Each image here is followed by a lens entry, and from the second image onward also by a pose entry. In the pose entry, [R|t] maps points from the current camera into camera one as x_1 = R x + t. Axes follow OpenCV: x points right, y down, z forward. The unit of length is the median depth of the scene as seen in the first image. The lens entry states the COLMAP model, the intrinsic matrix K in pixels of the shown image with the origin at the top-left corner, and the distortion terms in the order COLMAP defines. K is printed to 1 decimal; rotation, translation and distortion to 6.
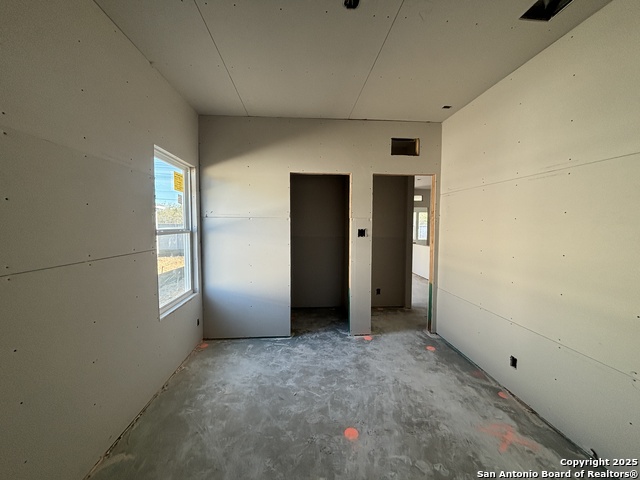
lens RADIAL K [[259.1, 0, 320.6], [0, 259.1, 238.4], [0, 0, 1]] dist [0.001746, 0.000161]
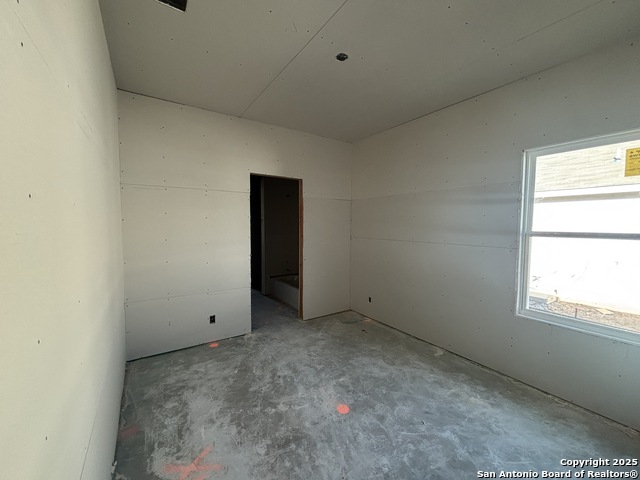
lens RADIAL K [[259.1, 0, 320.6], [0, 259.1, 238.4], [0, 0, 1]] dist [0.001746, 0.000161]
pose [[-0.868018, 0.017221, -0.496234, 0.674967], [-0.035794, 0.994628, 0.097128, -0.083771], [0.495241, 0.102071, -0.862739, 1.662877]]
